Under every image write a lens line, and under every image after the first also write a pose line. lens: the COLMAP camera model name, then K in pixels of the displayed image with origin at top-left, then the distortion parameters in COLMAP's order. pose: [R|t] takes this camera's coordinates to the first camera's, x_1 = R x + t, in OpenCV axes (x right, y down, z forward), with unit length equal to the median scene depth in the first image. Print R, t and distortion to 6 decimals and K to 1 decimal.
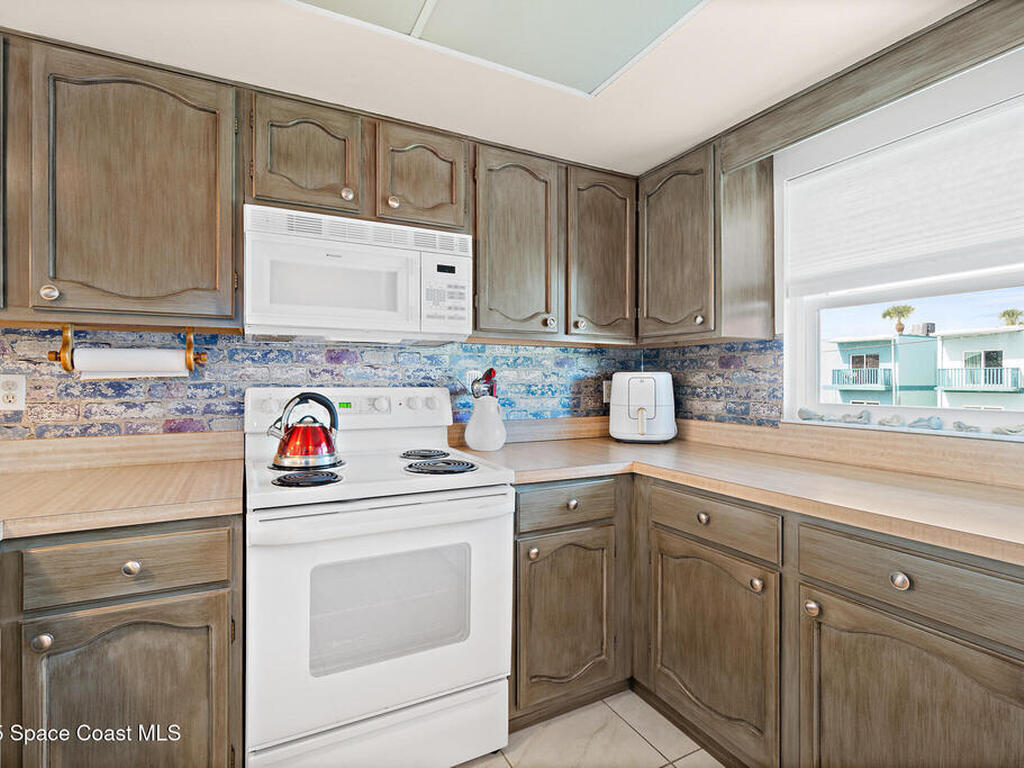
lens RADIAL K [[500.5, 0, 502.5], [0, 500.5, 379.3], [0, 0, 1]] dist [-0.005305, -0.000049]
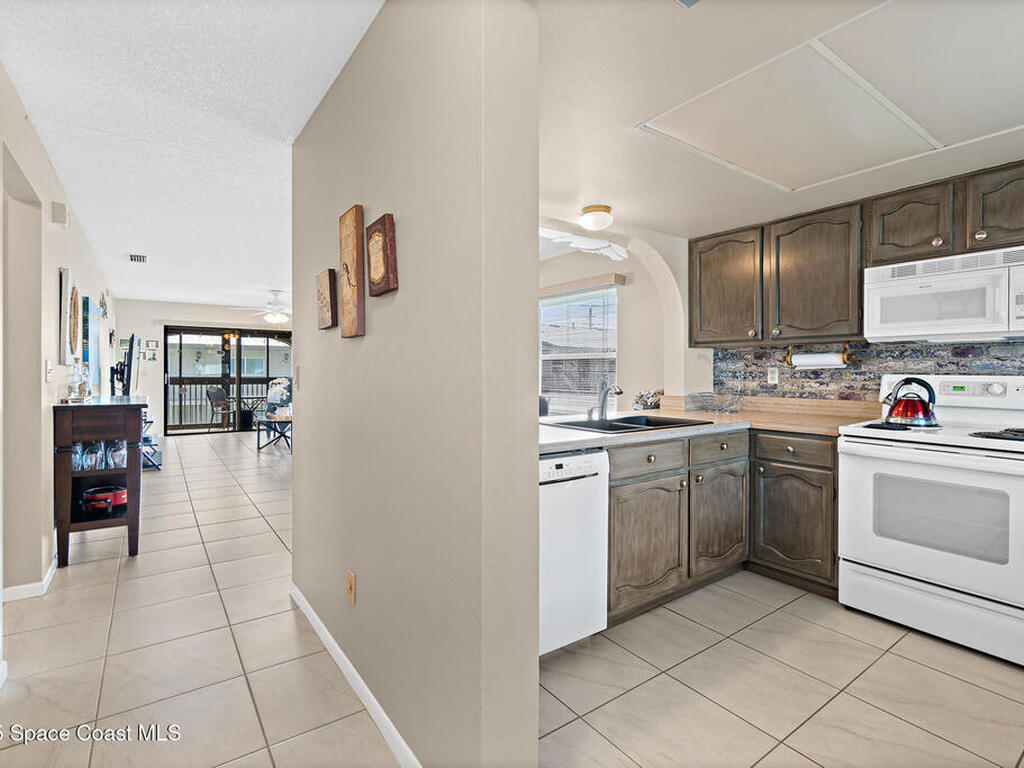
lens RADIAL K [[498.5, 0, 500.6], [0, 498.5, 373.7], [0, 0, 1]] dist [-0.010660, 0.001400]
pose [[0.137741, 0.005900, -0.990451, 0.902676], [-0.000849, 0.999983, 0.005839, 0.005718], [0.990468, 0.000036, 0.137744, -0.437957]]
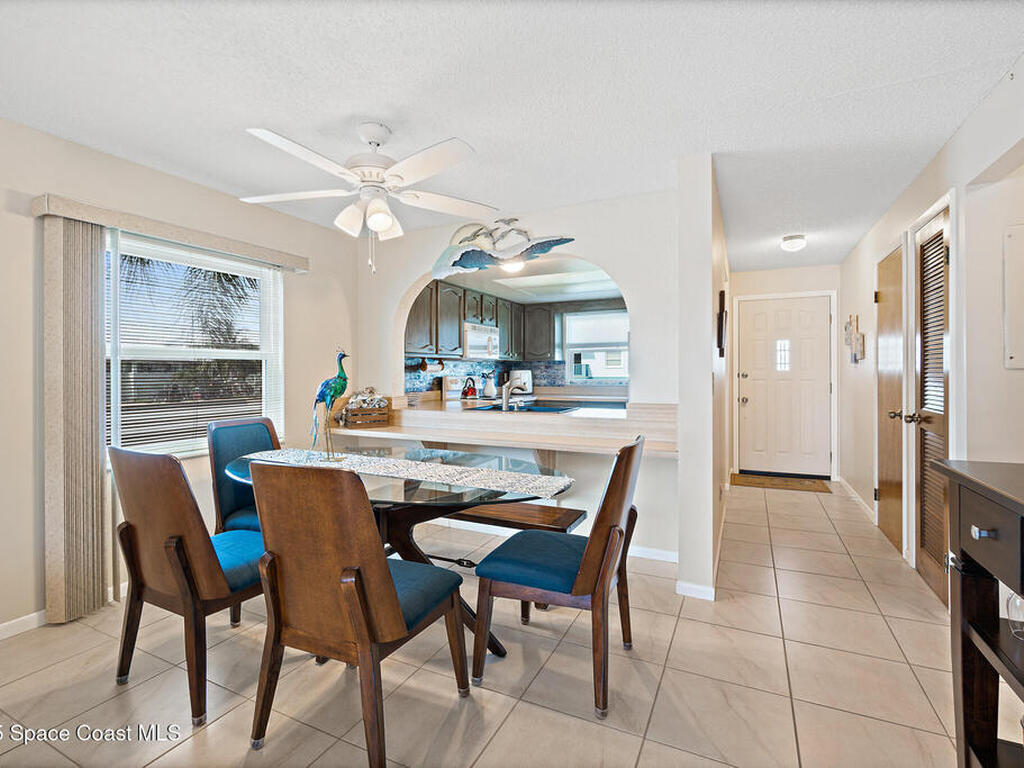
lens RADIAL K [[498.5, 0, 500.6], [0, 498.5, 373.7], [0, 0, 1]] dist [-0.010660, 0.001400]
pose [[0.803630, -0.005851, 0.595101, -2.094831], [0.004321, 0.999983, 0.003997, -0.009250], [-0.595114, -0.000641, 0.803641, -1.691393]]
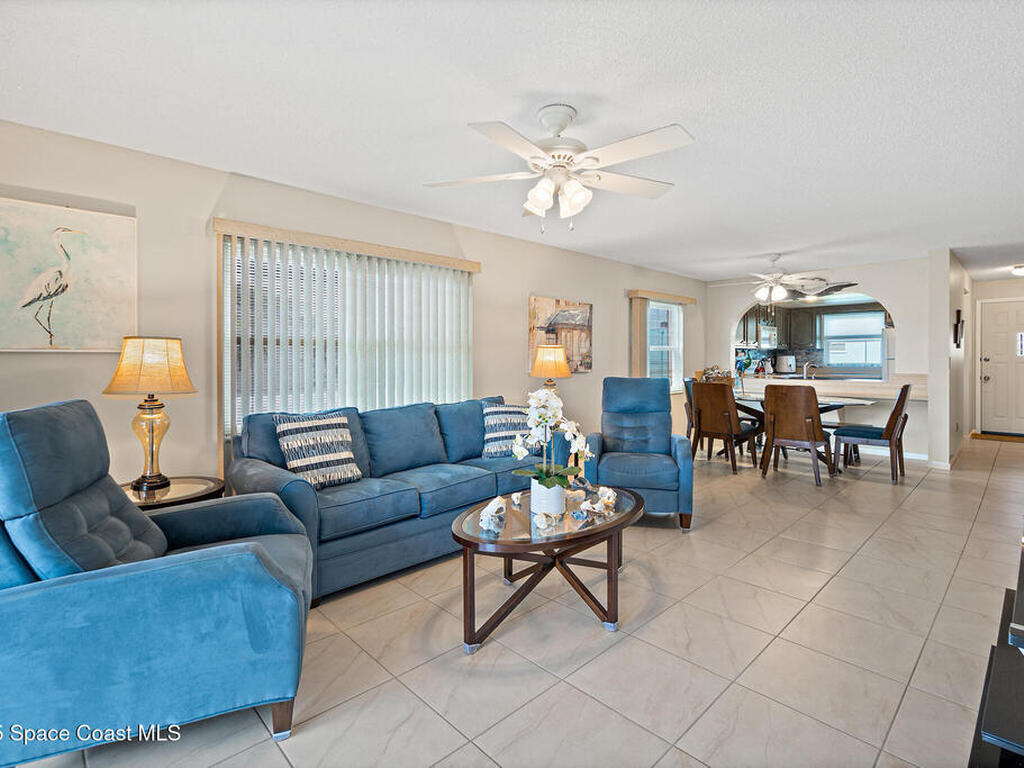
lens RADIAL K [[503.5, 0, 513.1], [0, 503.5, 359.1], [0, 0, 1]] dist [-0.002781, 0.000093]
pose [[0.954806, -0.005964, 0.297170, -4.113538], [0.005297, 0.999981, 0.003049, -0.016687], [-0.297183, -0.001337, 0.954820, -2.985898]]
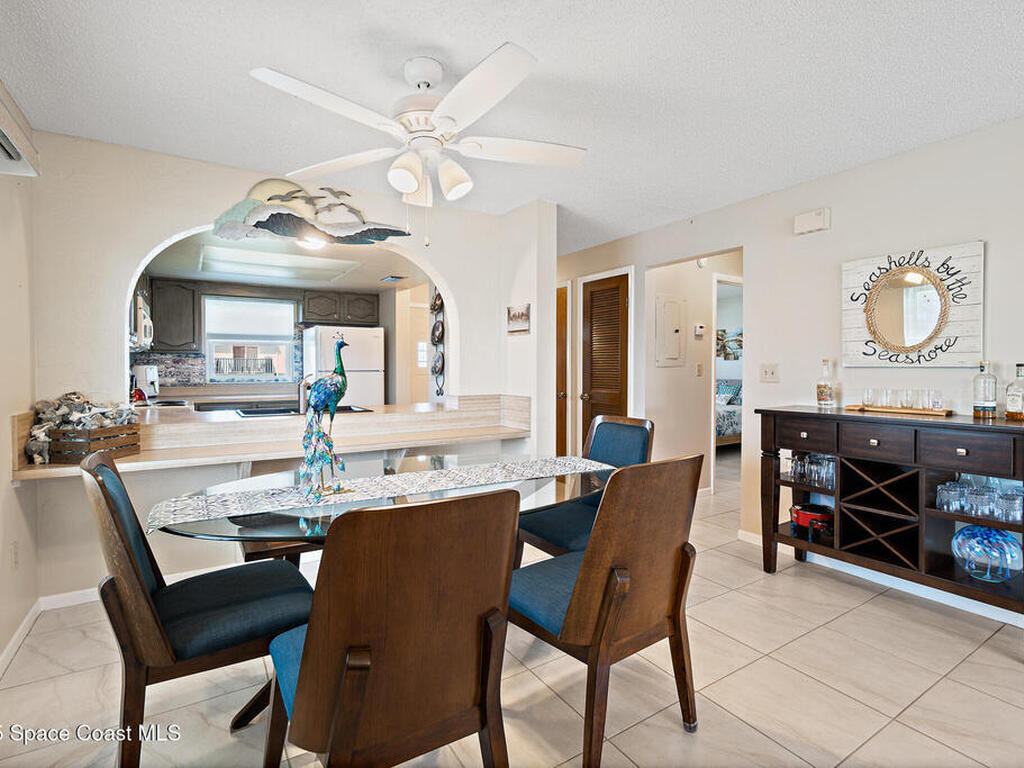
lens RADIAL K [[498.5, 0, 500.6], [0, 498.5, 373.7], [0, 0, 1]] dist [-0.010660, 0.001400]
pose [[-0.081813, -0.013558, 0.996555, -2.675054], [-0.000891, 0.999908, 0.013530, -0.010728], [-0.996647, 0.000219, -0.081818, -0.474224]]
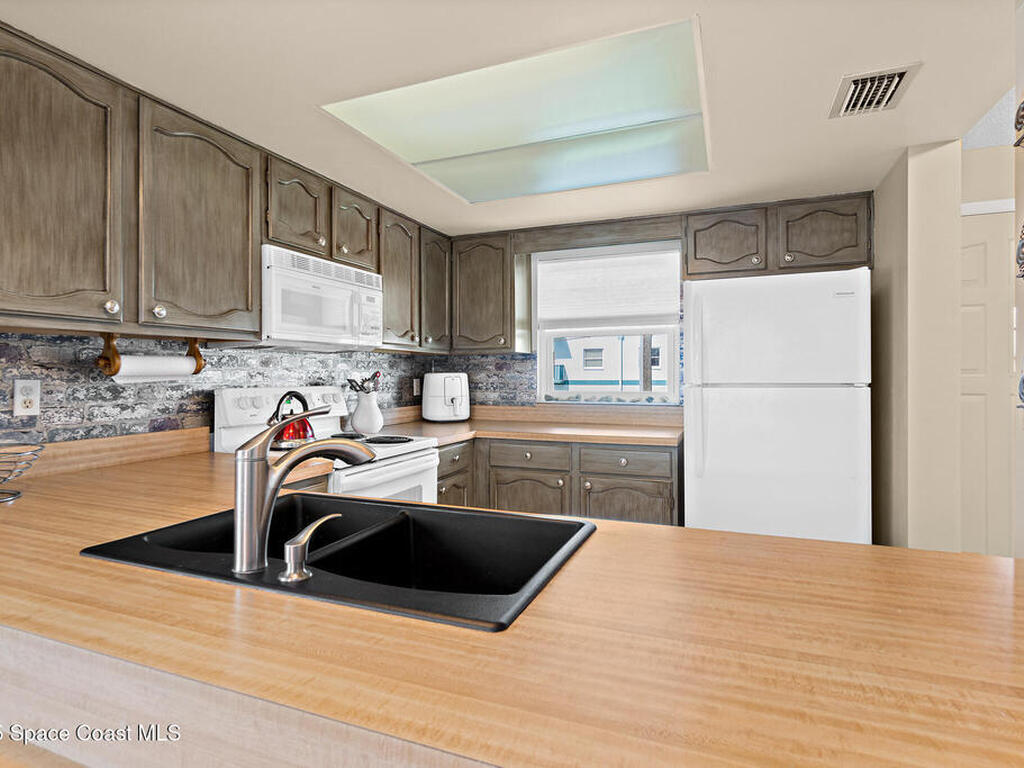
lens RADIAL K [[563.3, 0, 503.9], [0, 563.3, 376.0], [0, 0, 1]] dist [-0.000723, -0.000159]
pose [[0.757708, -0.006109, 0.652566, -0.881273], [0.004514, 0.999981, 0.004121, -0.015445], [-0.652579, -0.000177, 0.757721, -0.428205]]
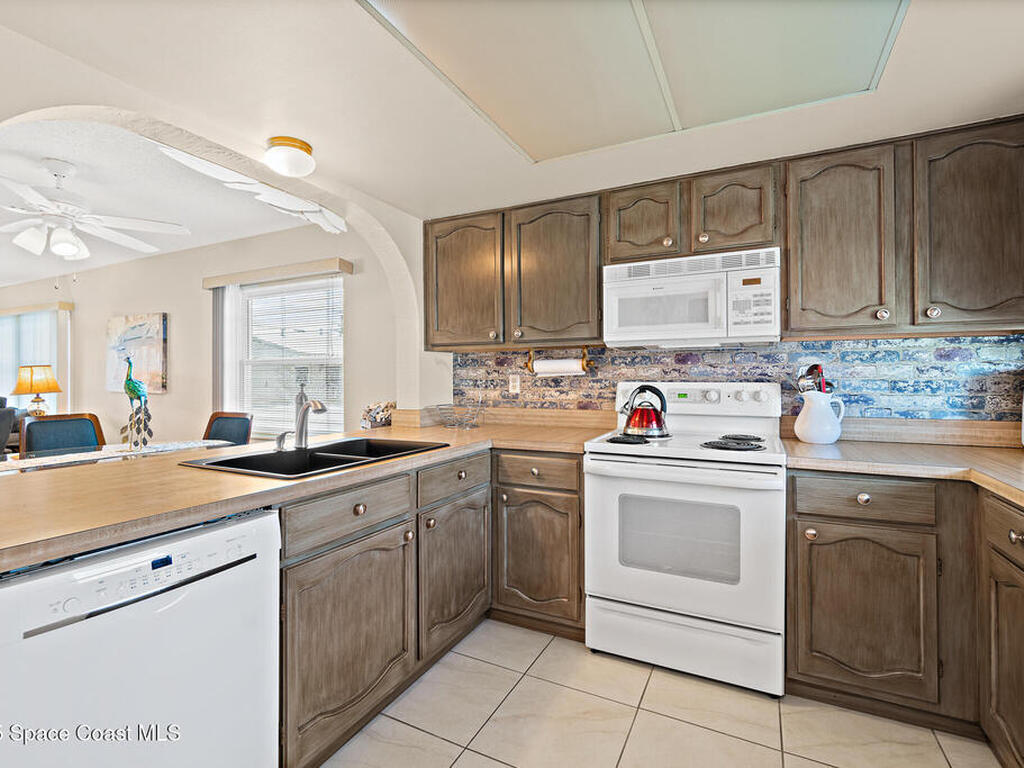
lens RADIAL K [[498.5, 0, 500.6], [0, 498.5, 373.7], [0, 0, 1]] dist [-0.010660, 0.001400]
pose [[0.580427, -0.012024, -0.814224, 0.515606], [0.003484, 0.999918, -0.012282, 0.008917], [0.814305, 0.004292, 0.580422, -0.166251]]
